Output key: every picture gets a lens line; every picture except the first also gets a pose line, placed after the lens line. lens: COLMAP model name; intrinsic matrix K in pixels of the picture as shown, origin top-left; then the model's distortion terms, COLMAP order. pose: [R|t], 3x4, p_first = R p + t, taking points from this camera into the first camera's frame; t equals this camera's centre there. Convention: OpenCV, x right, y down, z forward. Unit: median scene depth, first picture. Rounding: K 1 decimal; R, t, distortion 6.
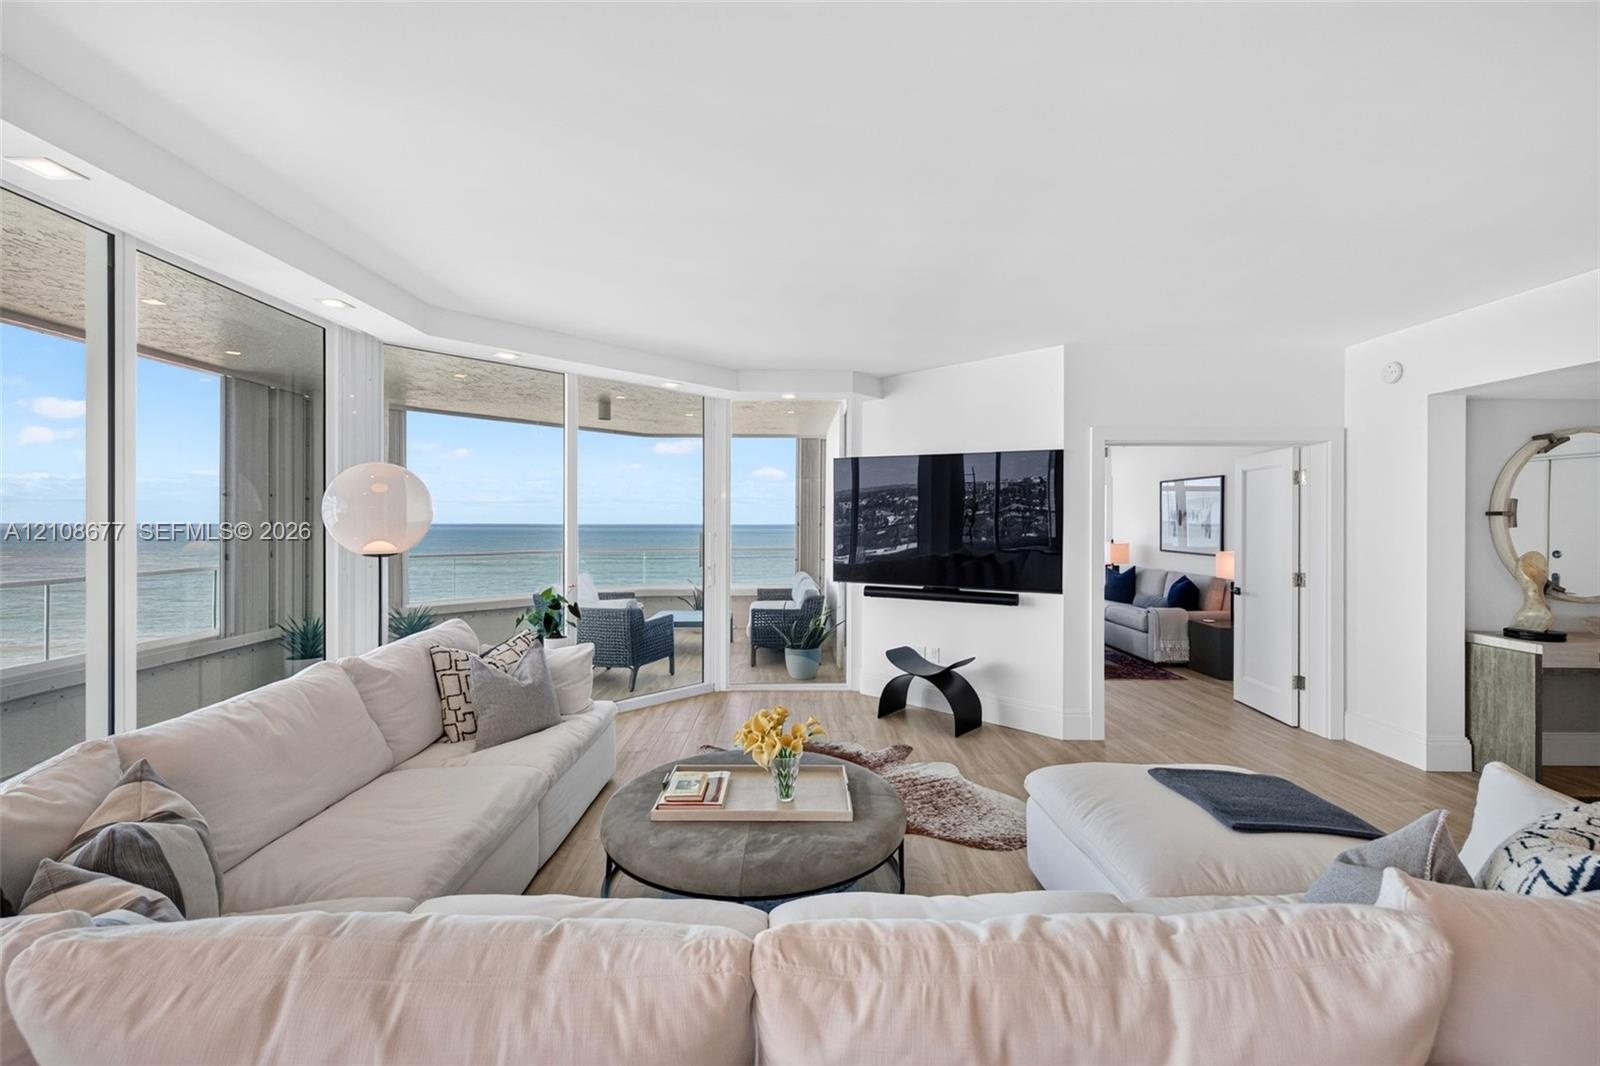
lens RADIAL K [[672.6, 0, 799.5], [0, 672.6, 520.7], [0, 0, 1]] dist [0.001875, -0.001119]
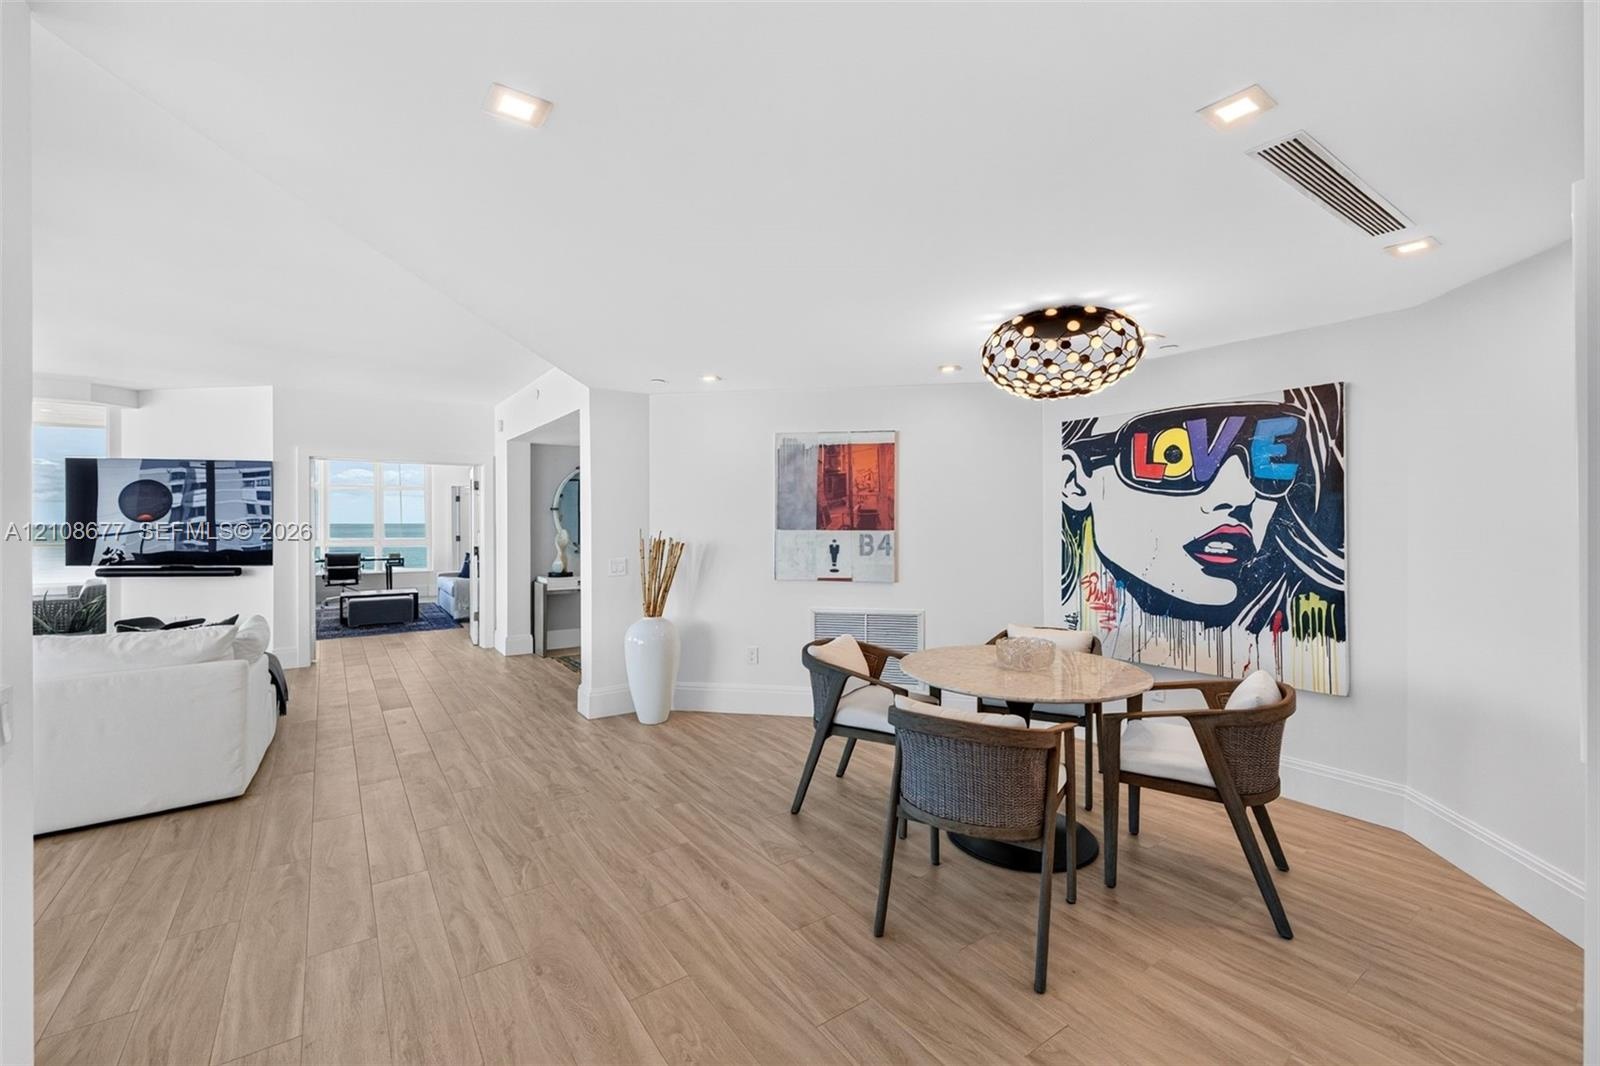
lens RADIAL K [[672.6, 0, 799.5], [0, 672.6, 520.7], [0, 0, 1]] dist [0.001875, -0.001119]
pose [[0.820769, -0.004932, 0.571238, 0.552484], [0.006873, 0.999976, -0.001241, 0.030122], [-0.571218, 0.004945, 0.820783, -0.865610]]
